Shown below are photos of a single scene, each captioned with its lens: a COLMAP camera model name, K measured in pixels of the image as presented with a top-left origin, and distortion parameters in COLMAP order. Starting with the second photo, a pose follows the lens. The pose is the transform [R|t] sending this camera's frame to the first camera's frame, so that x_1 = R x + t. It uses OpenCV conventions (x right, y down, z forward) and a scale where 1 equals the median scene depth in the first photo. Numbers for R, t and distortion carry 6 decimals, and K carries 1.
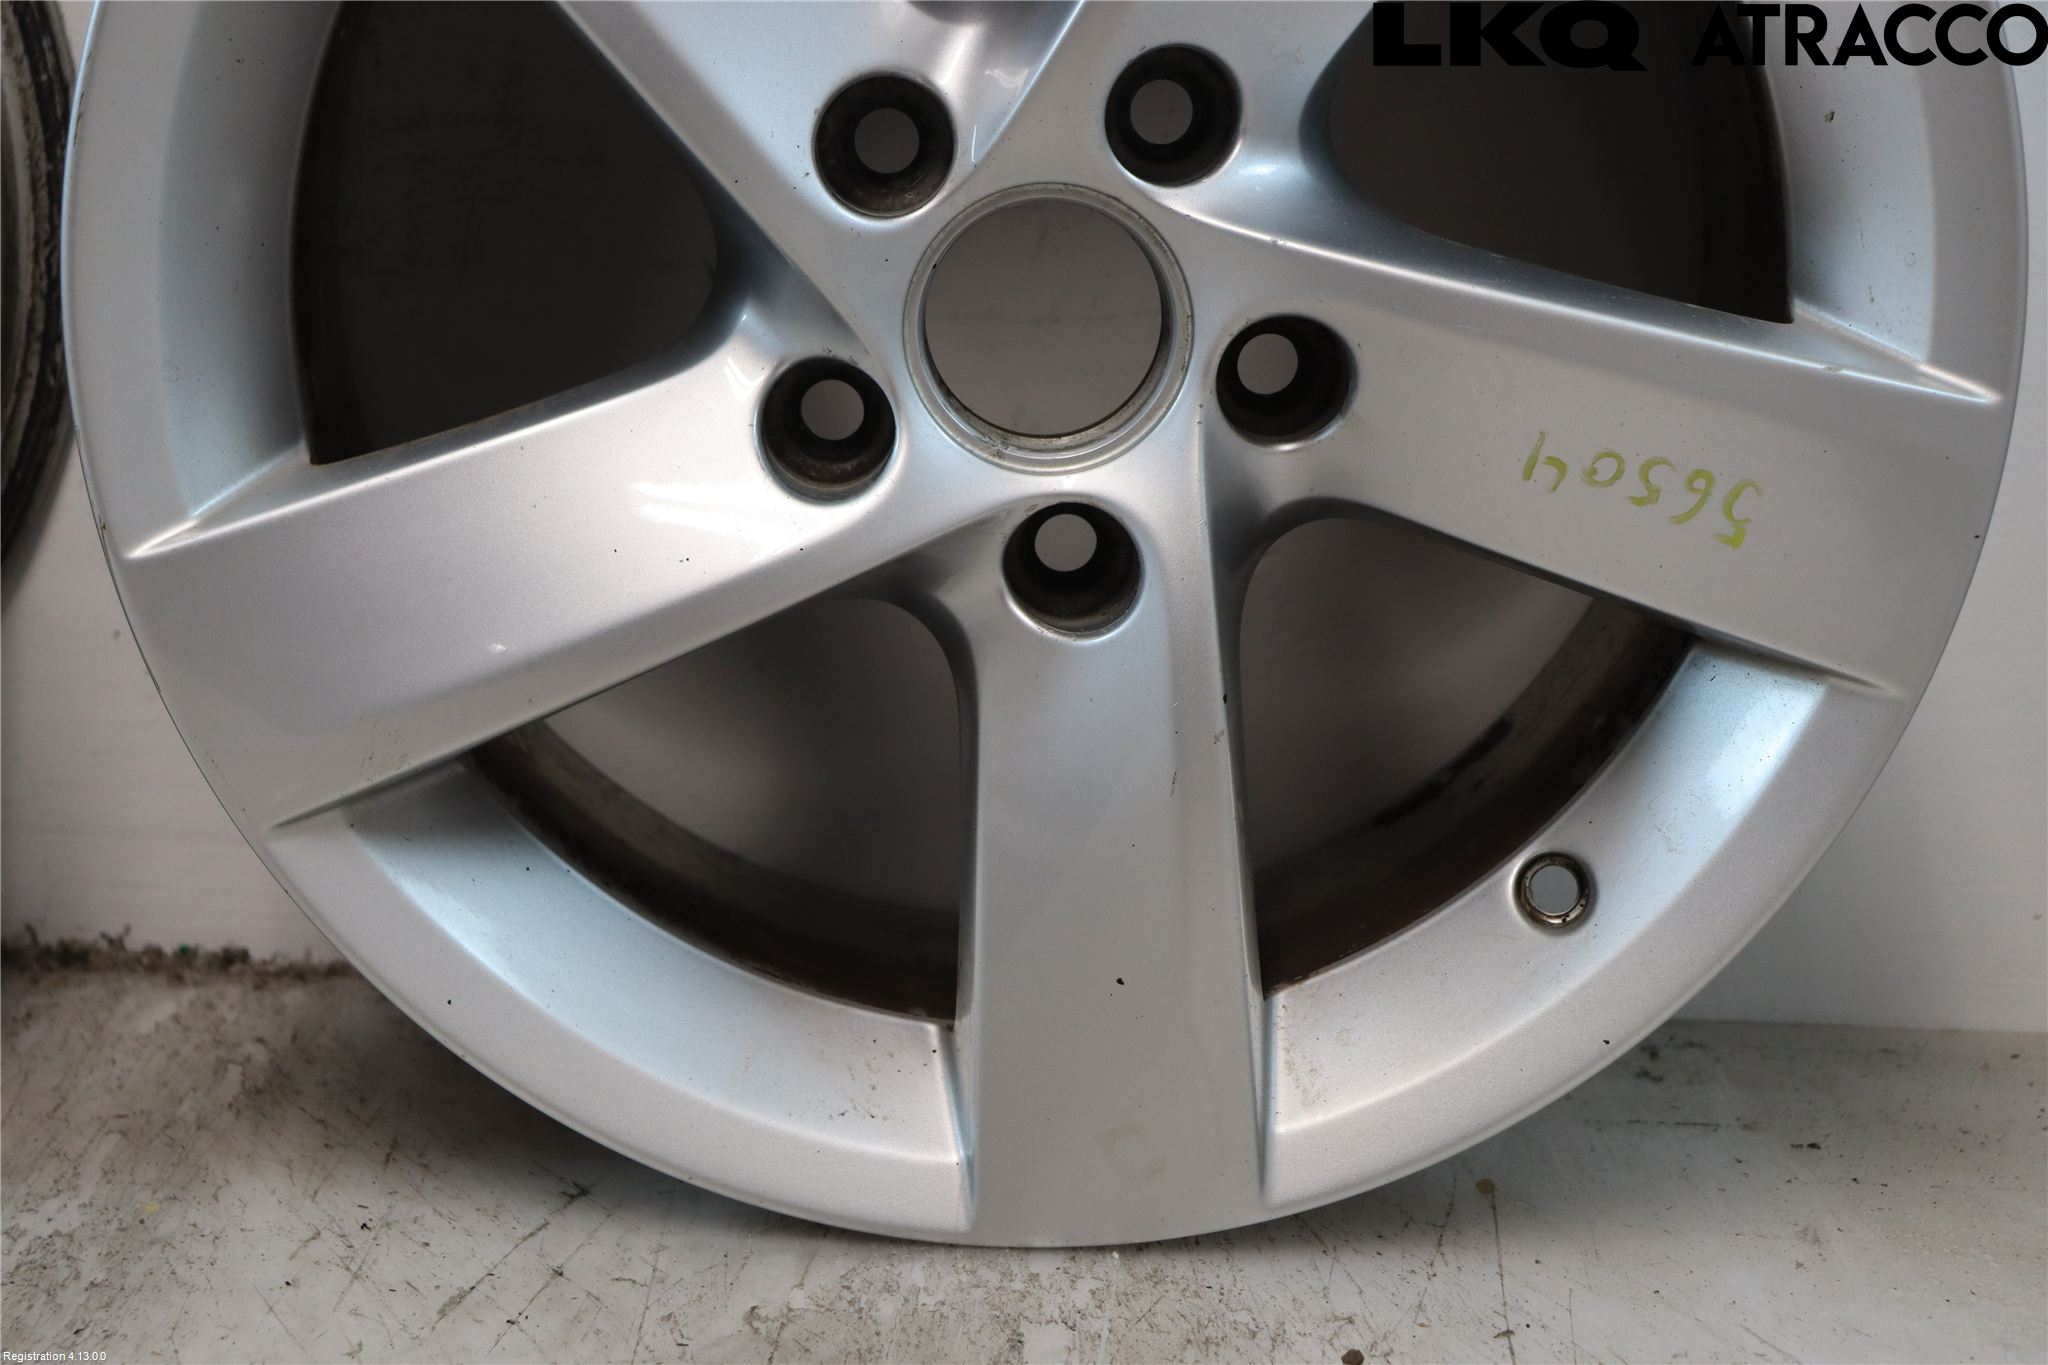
lens RADIAL K [[3069.0, 0, 1015.7], [0, 3069.0, 703.0], [0, 0, 1]] dist [0.047676, 0.246543]
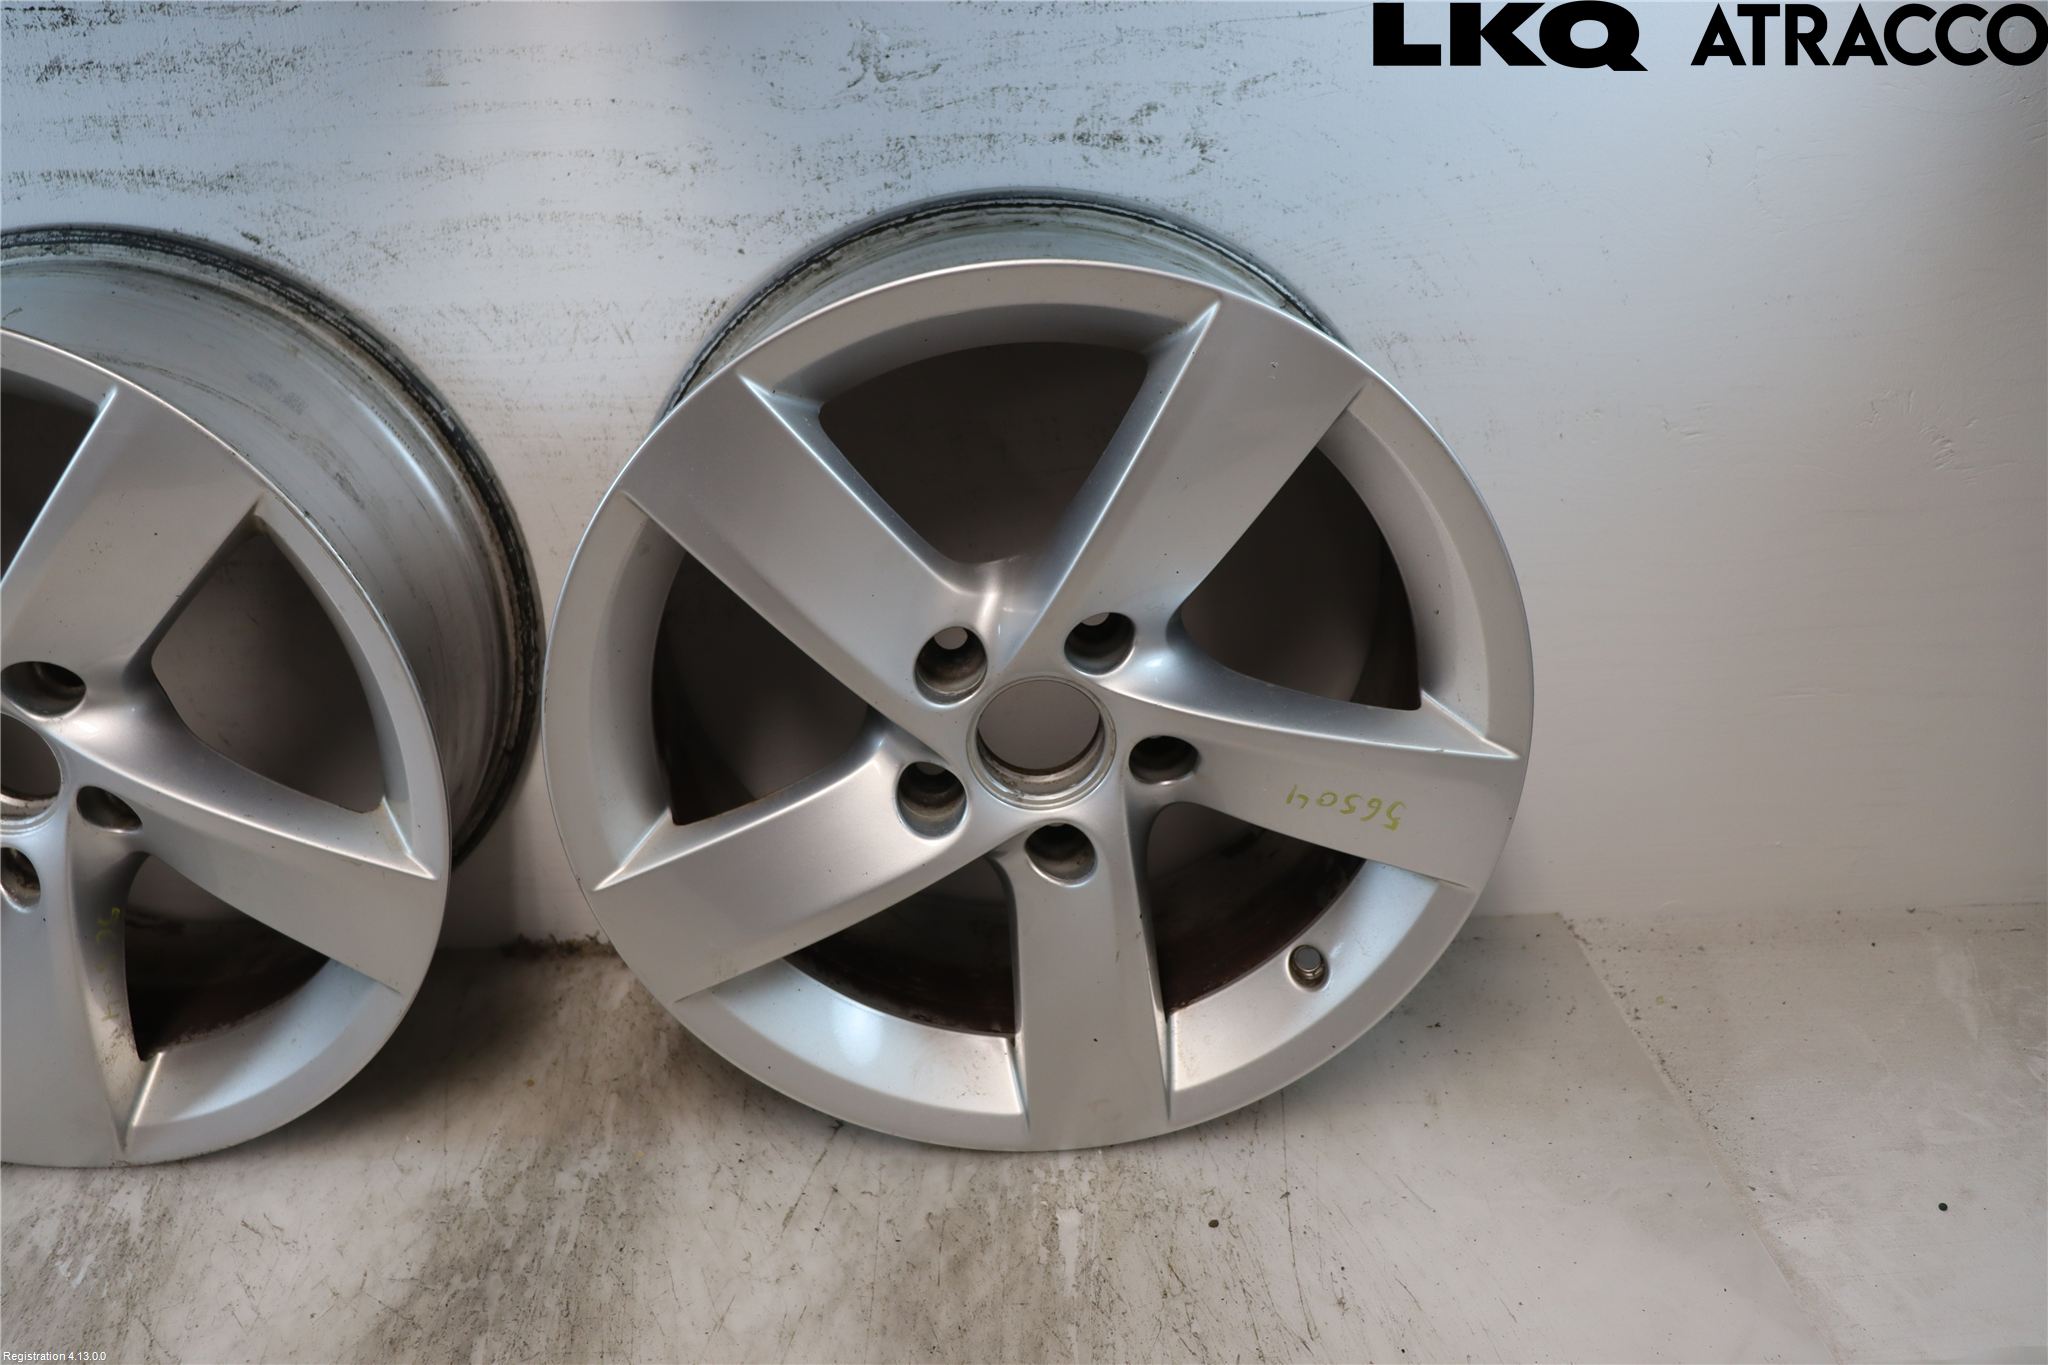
lens RADIAL K [[1719.7, 0, 1025.5], [0, 1719.7, 732.7], [0, 0, 1]] dist [-0.187017, 0.159228]
pose [[0.998077, -0.060440, -0.013769, 0.015679], [0.061988, 0.972478, 0.224597, -0.363461], [-0.000184, -0.225019, 0.974354, -0.055058]]
